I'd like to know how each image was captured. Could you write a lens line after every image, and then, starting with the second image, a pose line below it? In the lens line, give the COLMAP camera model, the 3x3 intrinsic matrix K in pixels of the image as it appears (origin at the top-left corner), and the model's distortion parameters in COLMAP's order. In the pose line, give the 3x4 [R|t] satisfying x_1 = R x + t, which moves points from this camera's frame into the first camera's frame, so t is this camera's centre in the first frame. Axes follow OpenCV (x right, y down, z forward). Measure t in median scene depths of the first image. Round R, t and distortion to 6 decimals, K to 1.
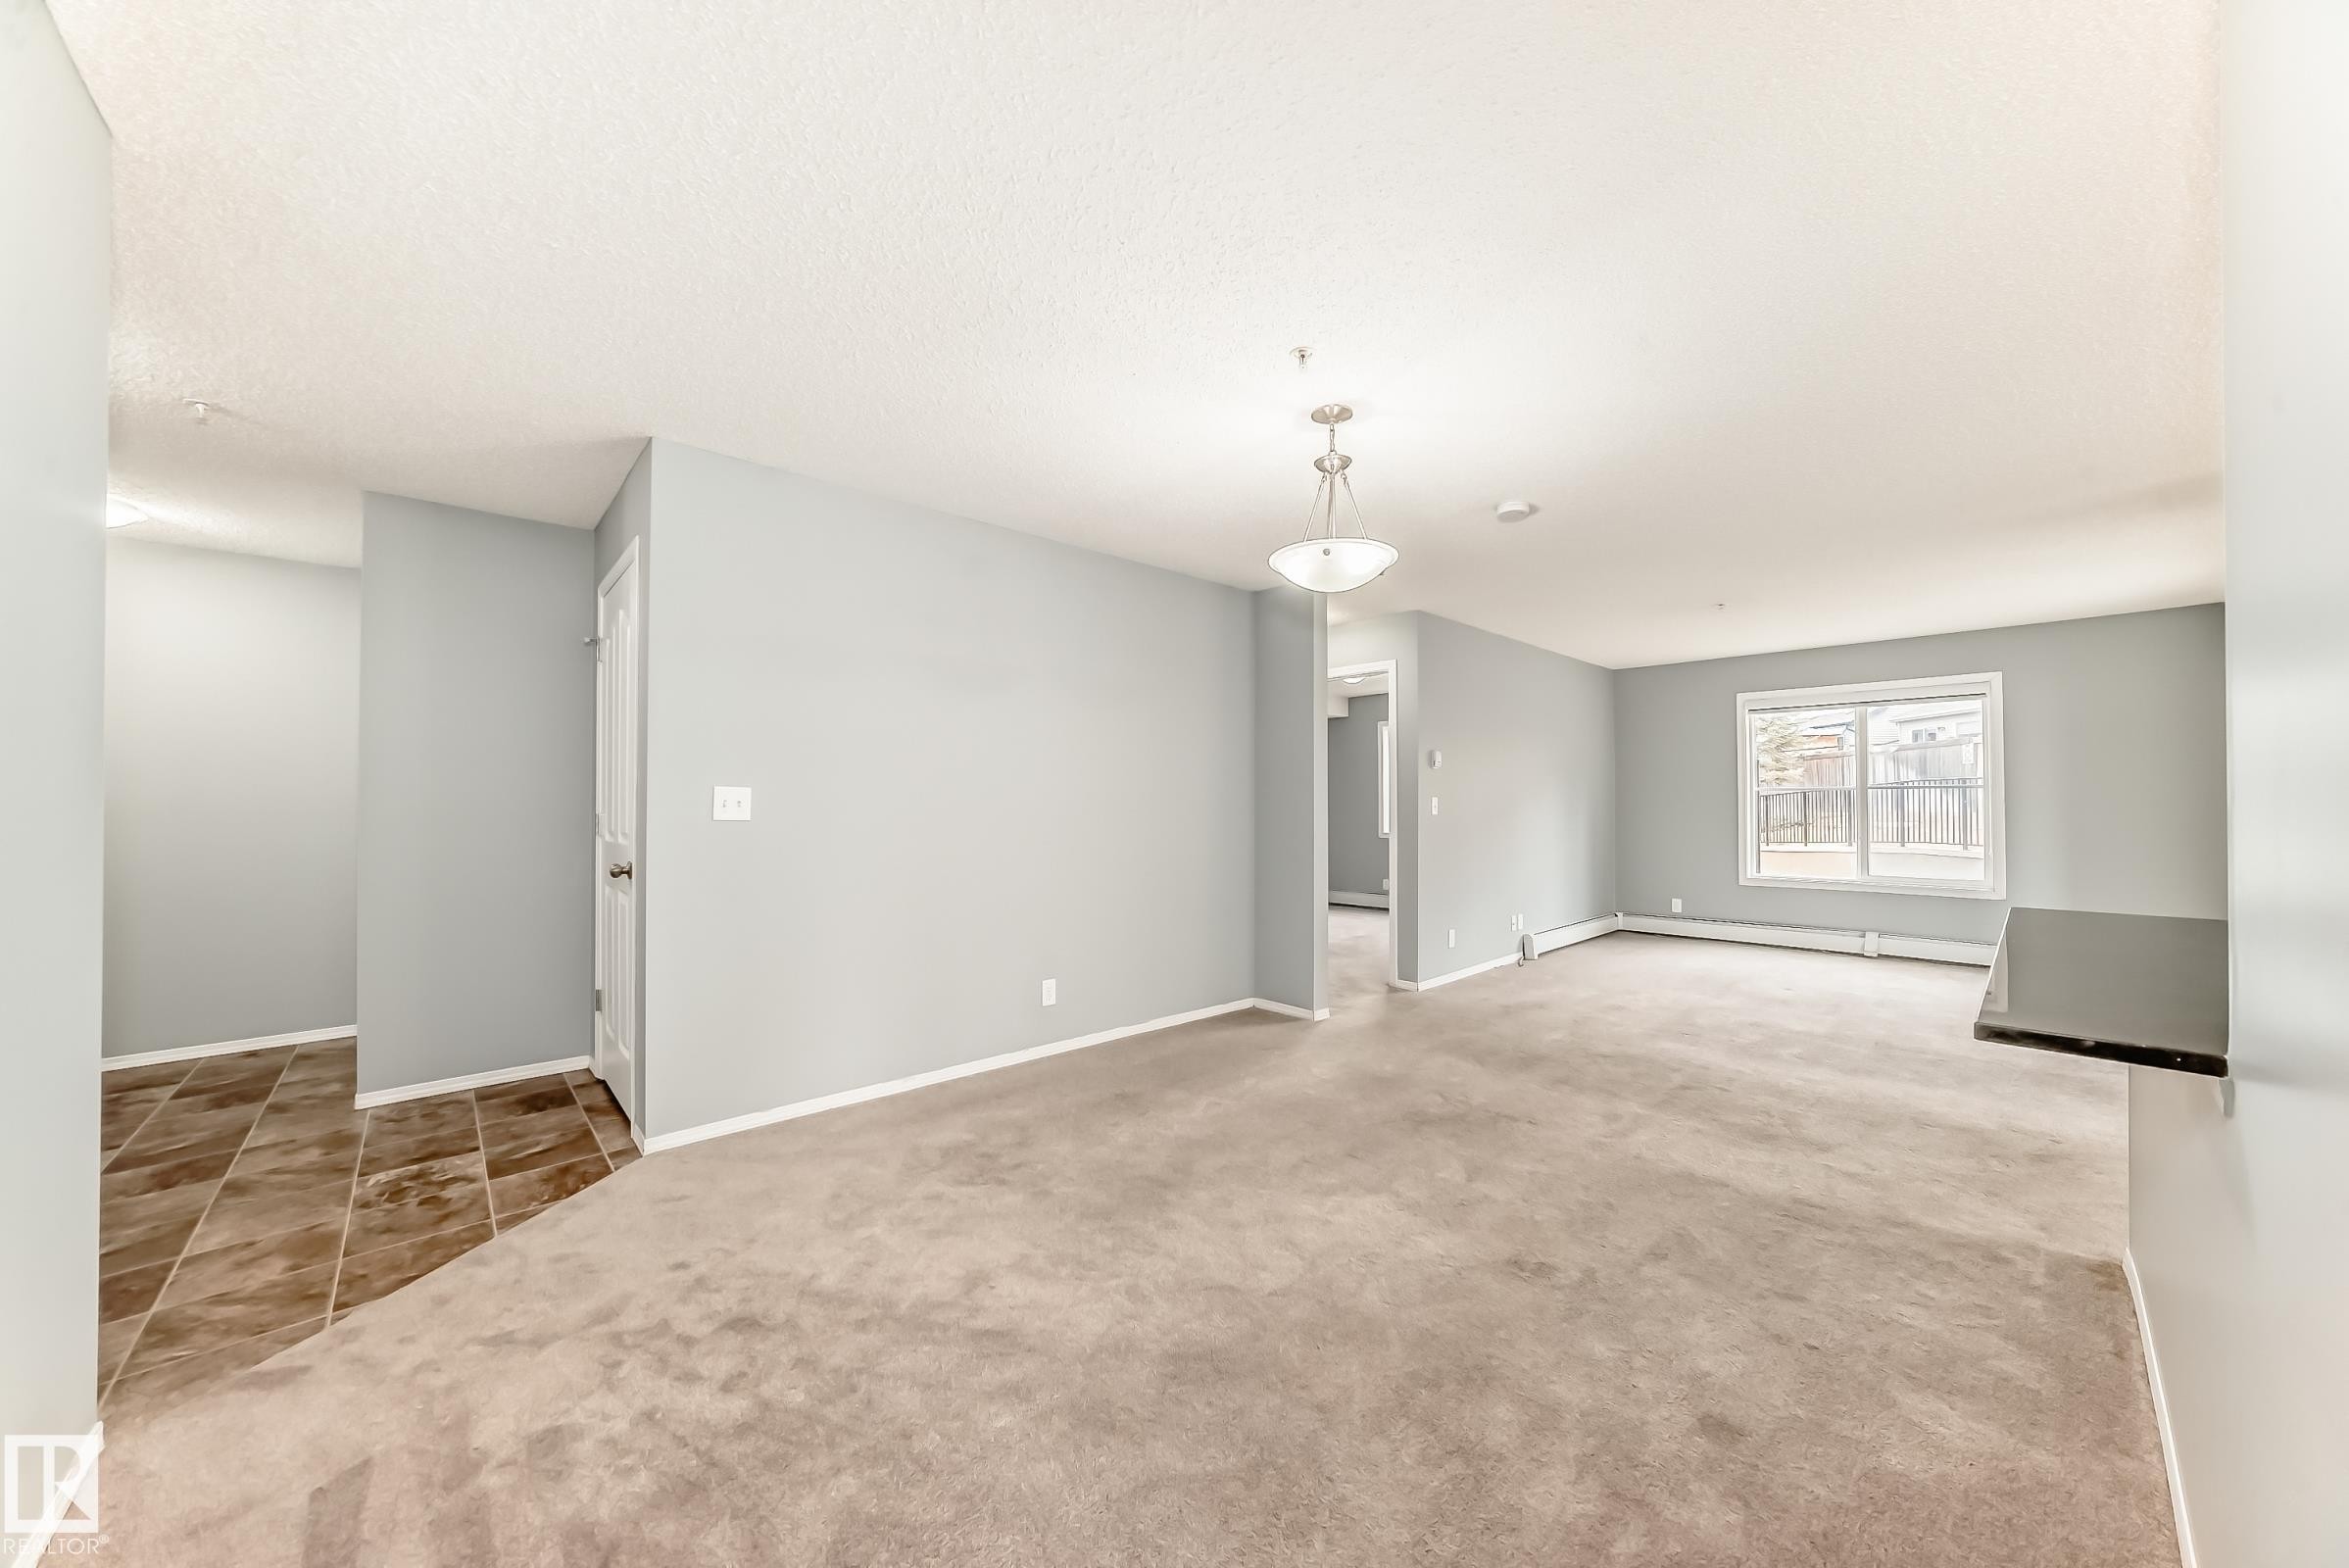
lens RADIAL K [[819.7, 0, 1184.2], [0, 819.7, 799.8], [0, 0, 1]] dist [-0.023252, 0.007004]
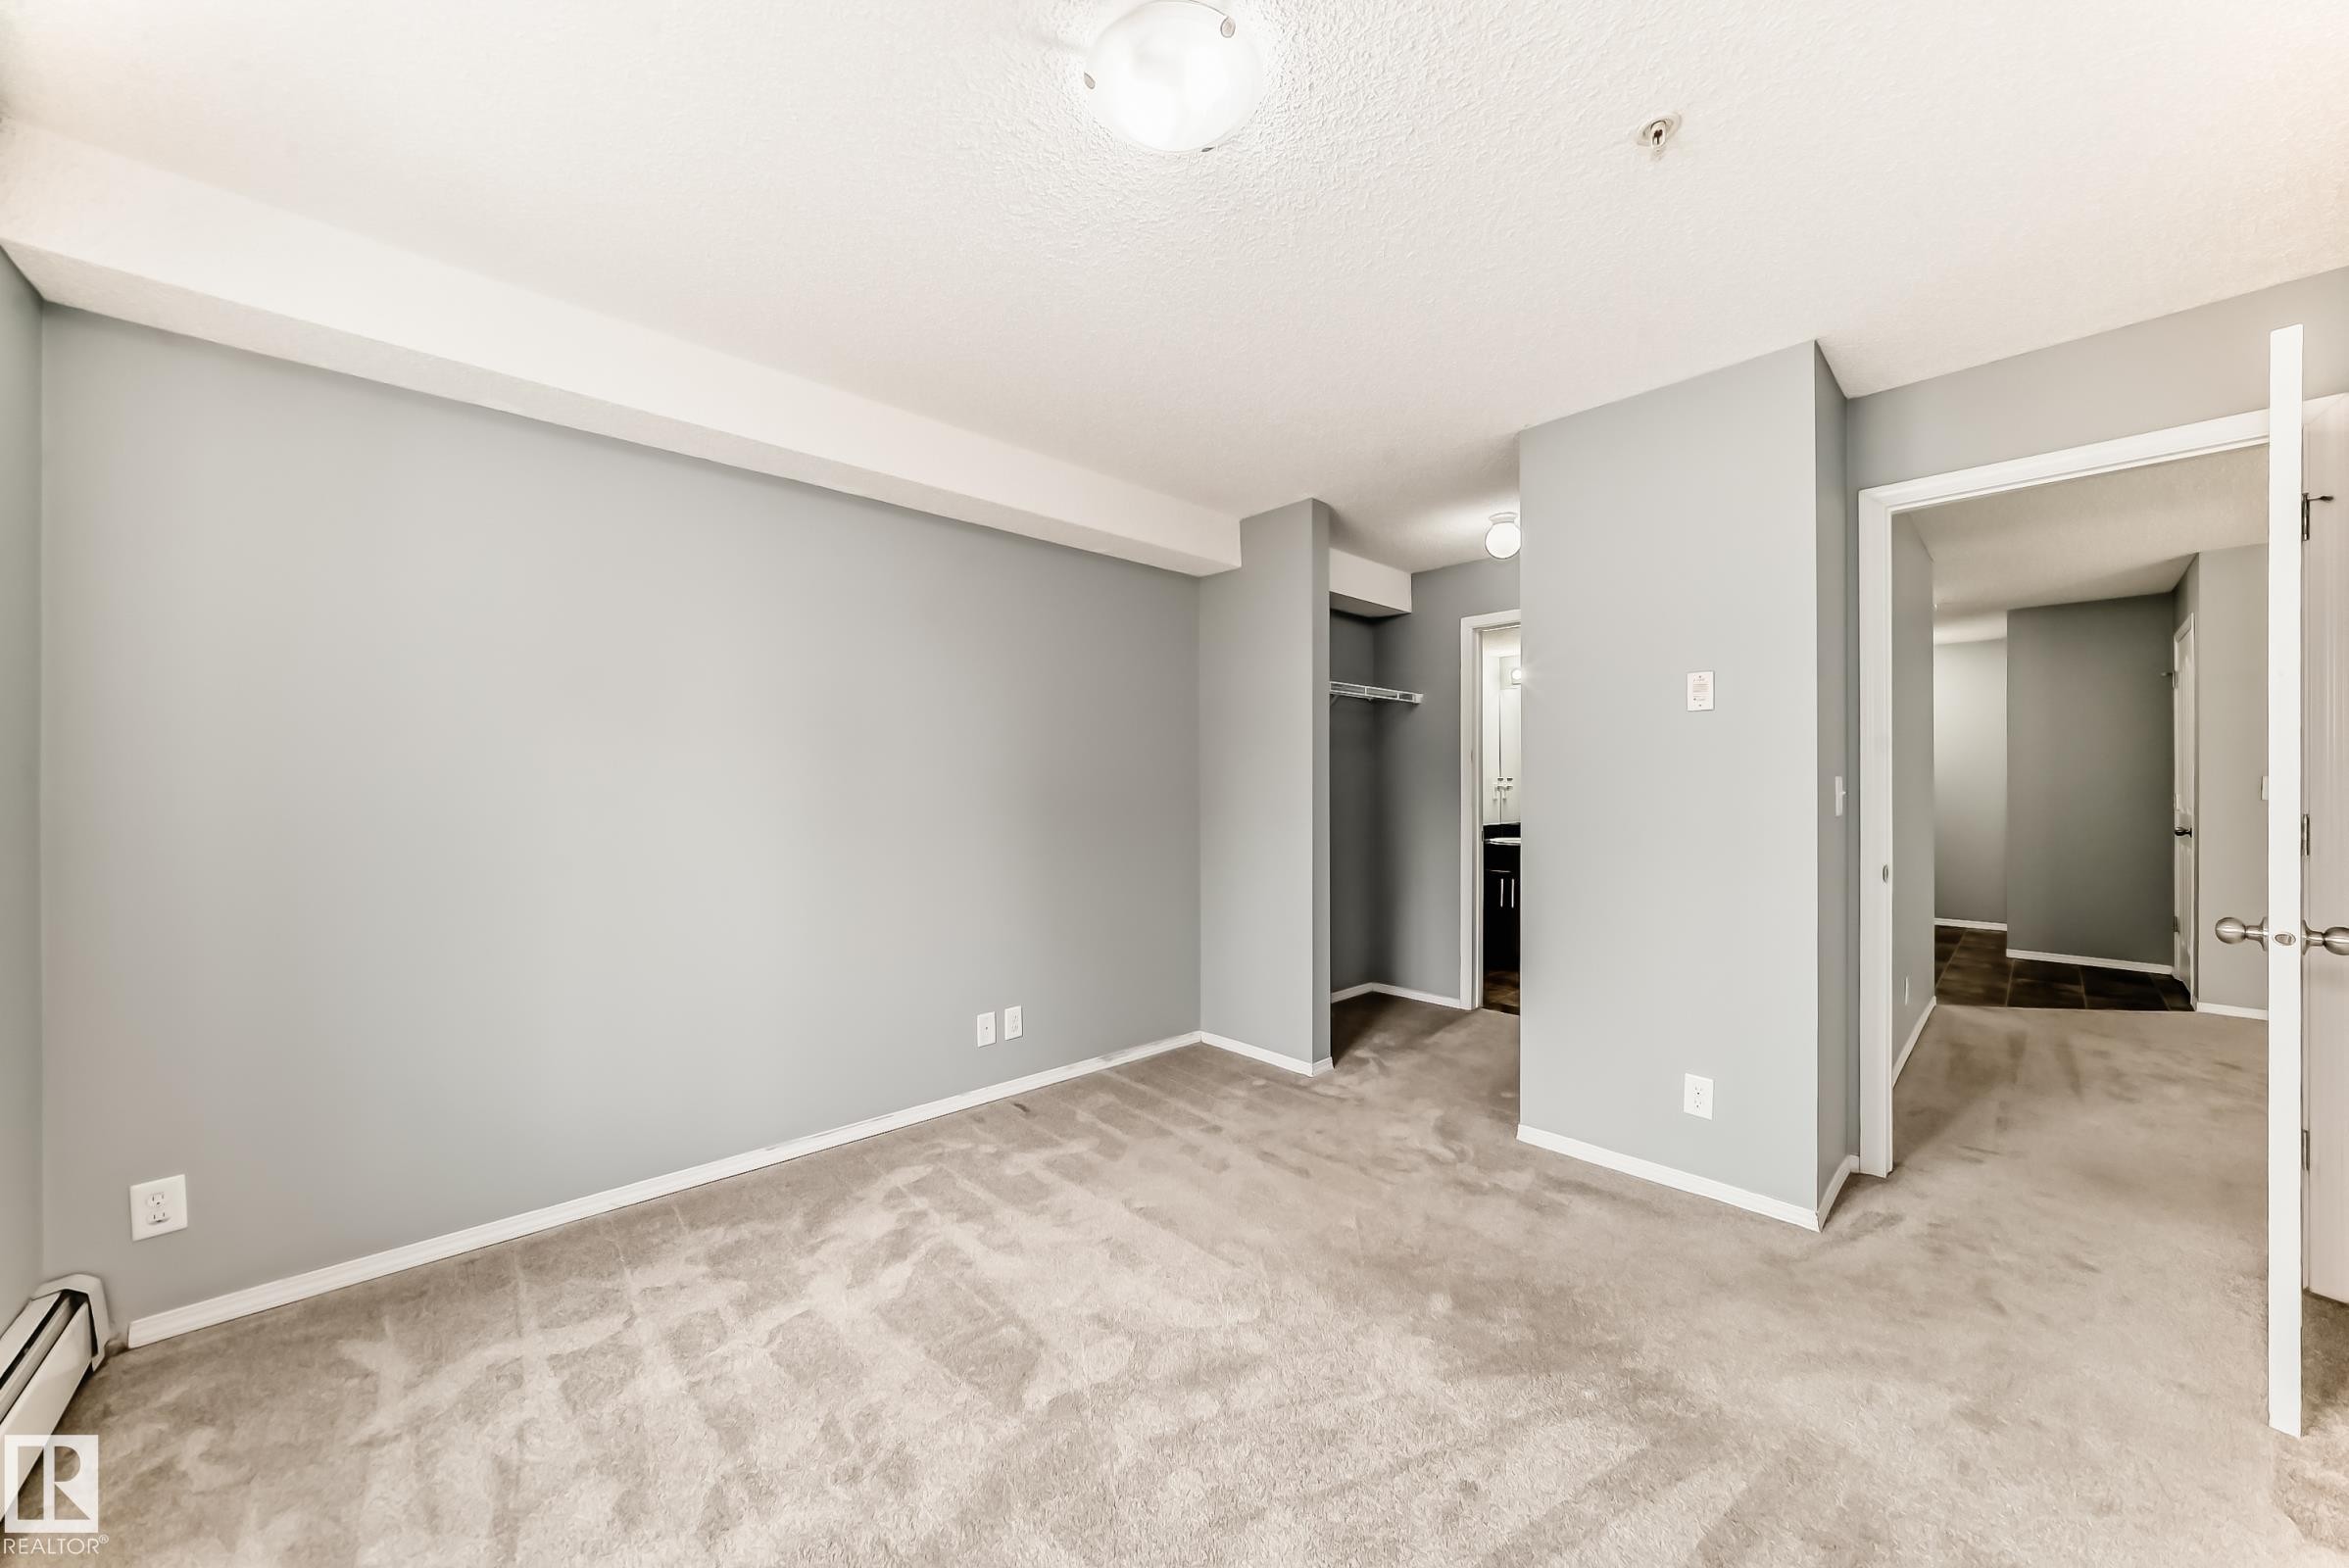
lens RADIAL K [[819.7, 0, 1184.2], [0, 819.7, 799.8], [0, 0, 1]] dist [-0.023252, 0.007004]
pose [[-0.006575, 0.003257, -0.999973, 0.761327], [0.010904, 0.999935, 0.003185, 0.004147], [0.999919, -0.010883, -0.006610, -0.796239]]
